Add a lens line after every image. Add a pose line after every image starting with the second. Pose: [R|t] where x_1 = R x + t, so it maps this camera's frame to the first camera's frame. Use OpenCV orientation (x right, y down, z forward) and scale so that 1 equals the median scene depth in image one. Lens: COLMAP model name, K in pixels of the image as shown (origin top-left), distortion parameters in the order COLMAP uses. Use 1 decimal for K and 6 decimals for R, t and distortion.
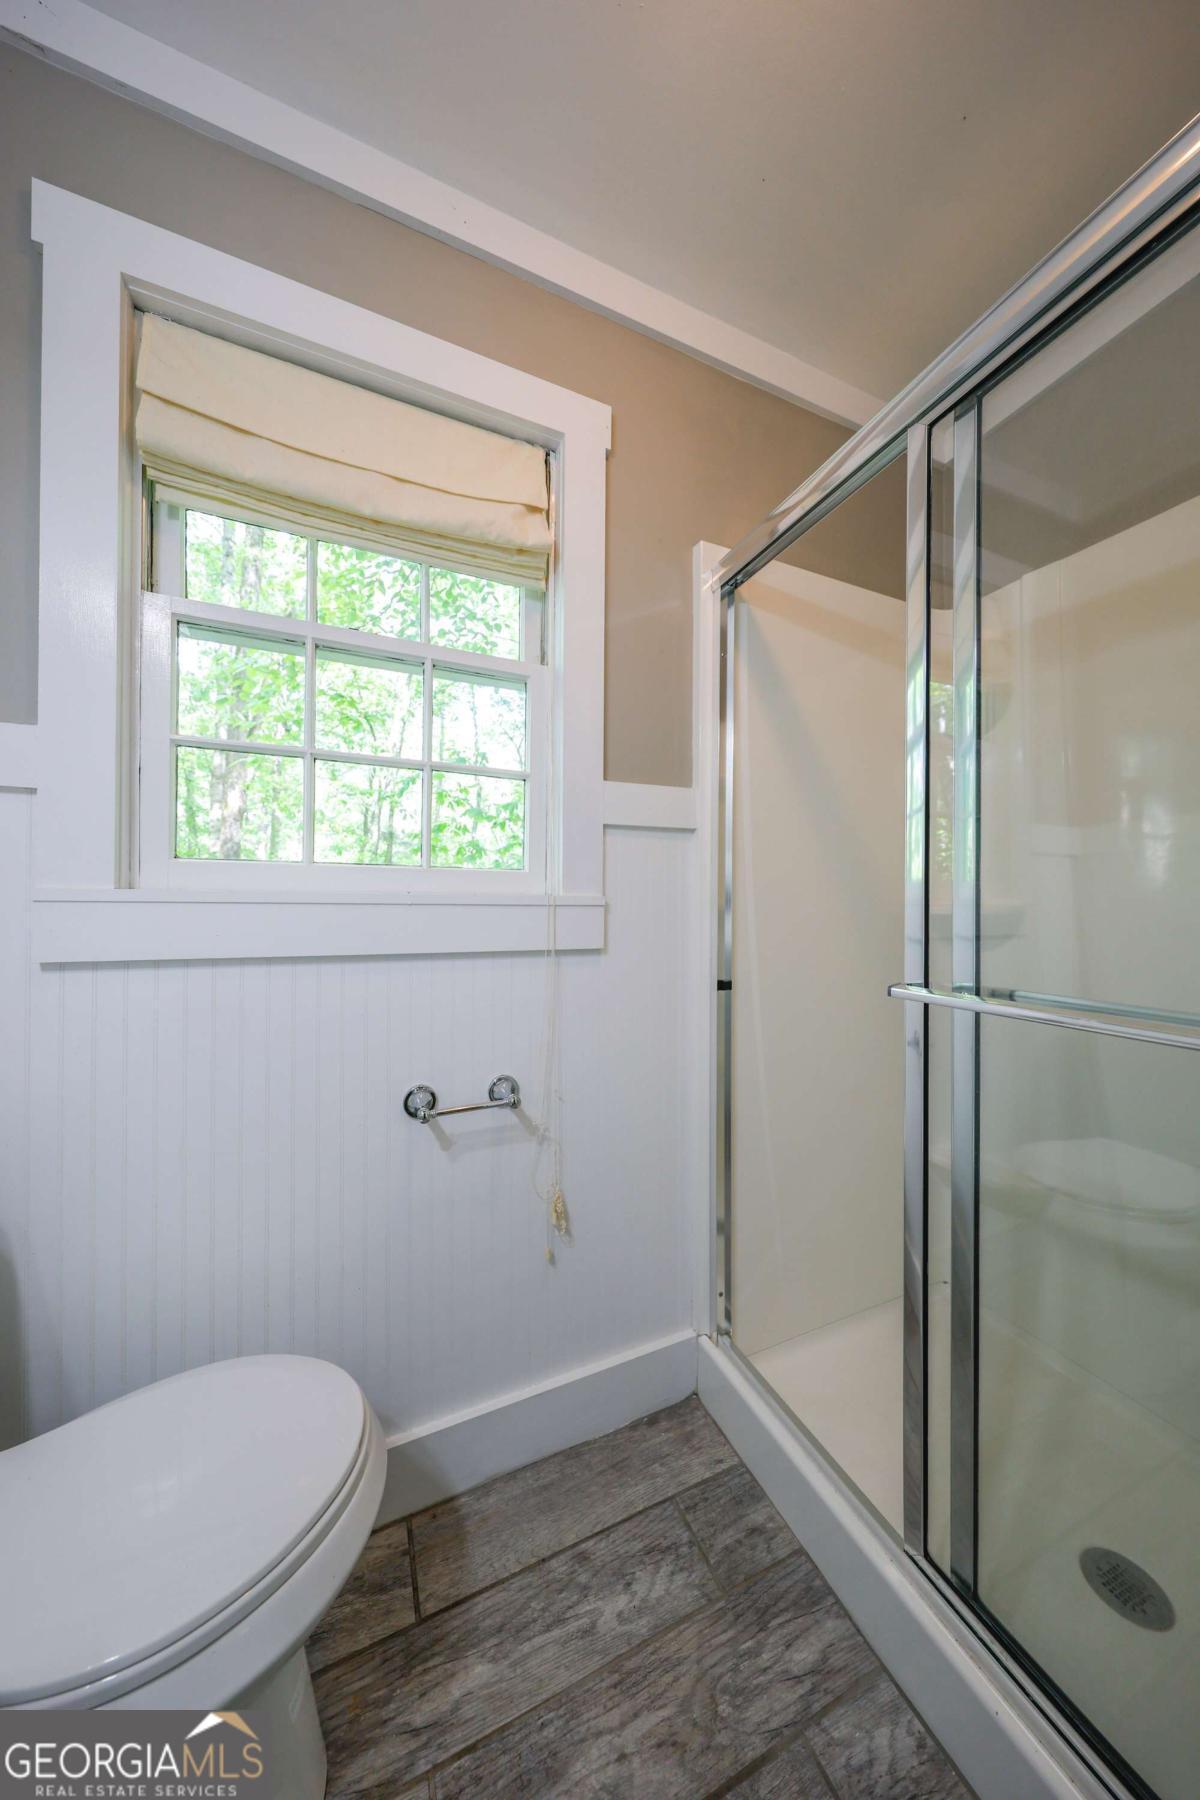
lens RADIAL K [[566.4, 0, 602.1], [0, 566.4, 900.7], [0, 0, 1]] dist [-0.000436, -0.000295]
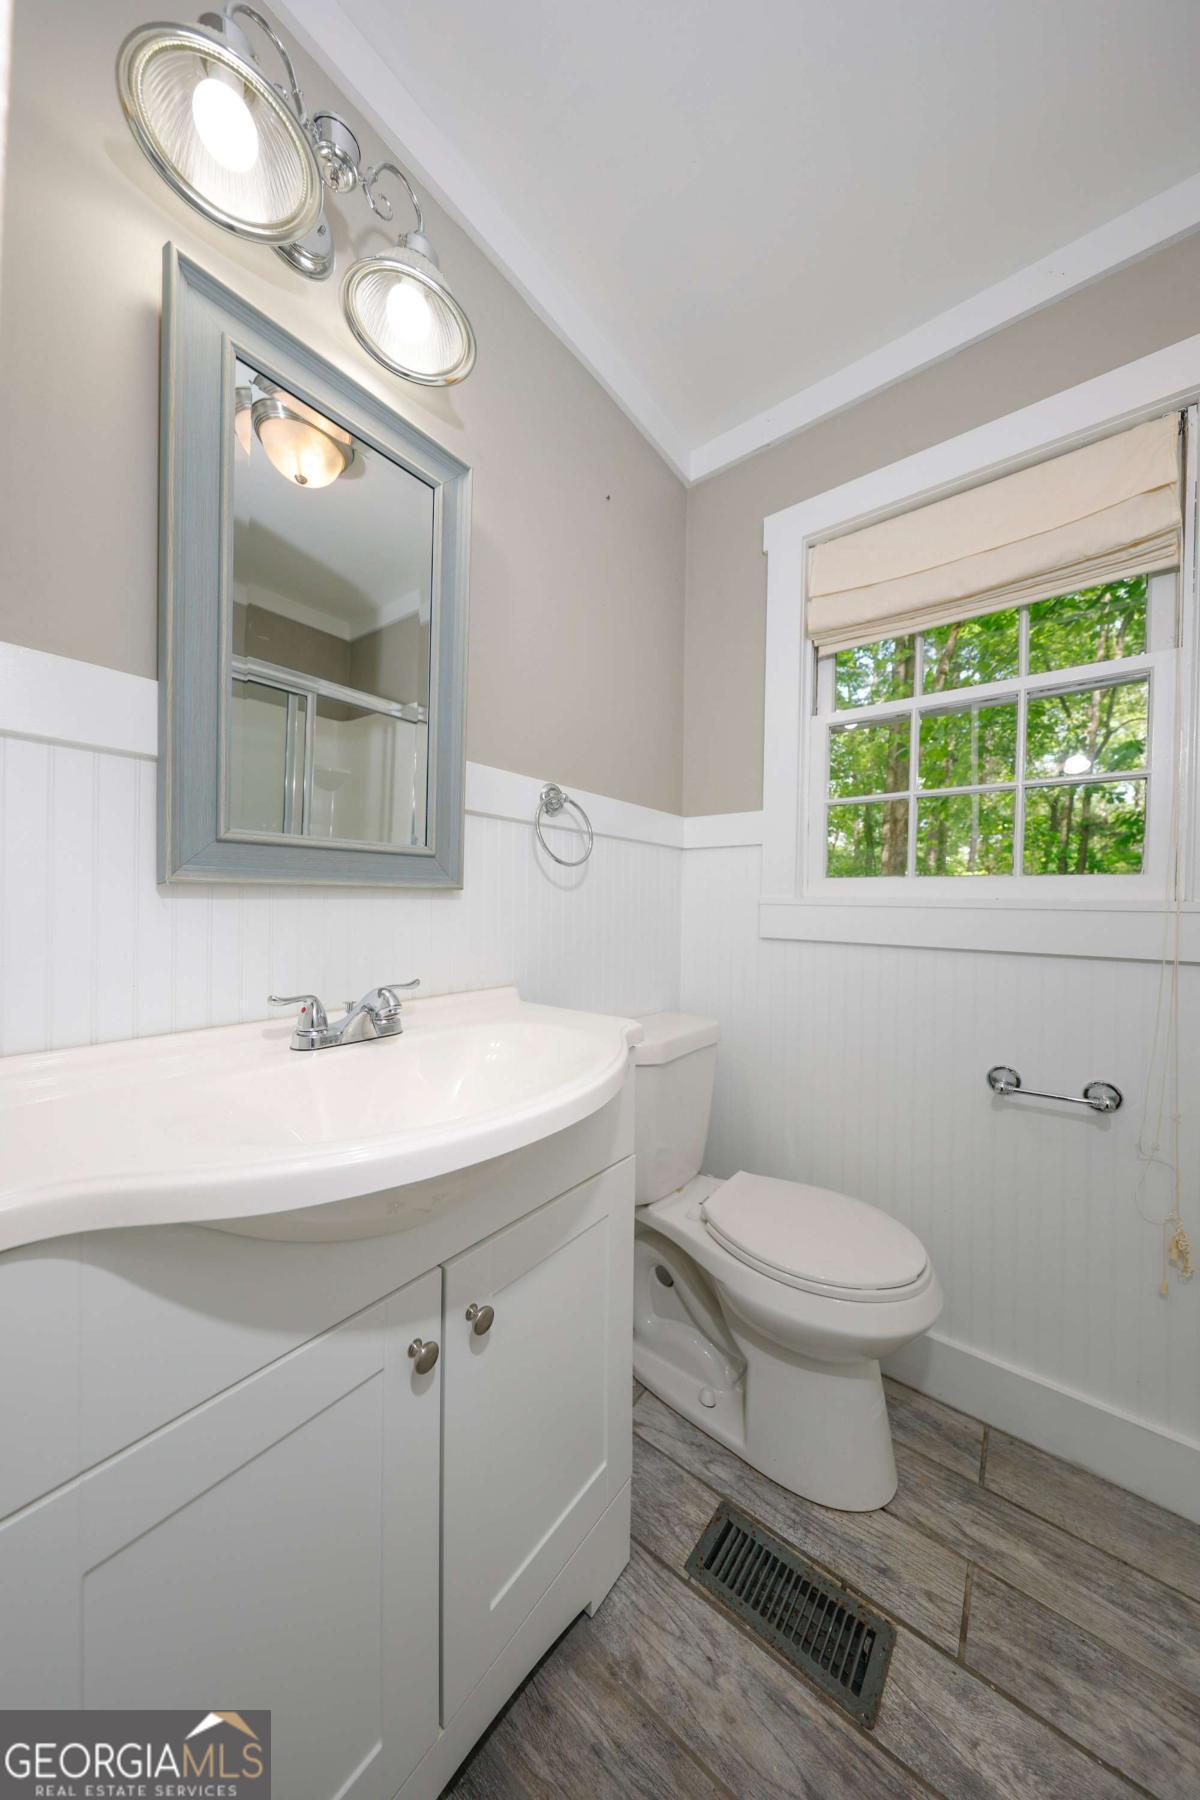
lens RADIAL K [[566.4, 0, 595.8], [0, 566.4, 903.7], [0, 0, 1]] dist [-0.000436, -0.000295]
pose [[0.473860, 0.004910, -0.880586, 0.314637], [-0.010842, 0.999941, -0.000258, 0.008086], [0.880533, 0.009669, 0.473885, -0.299637]]
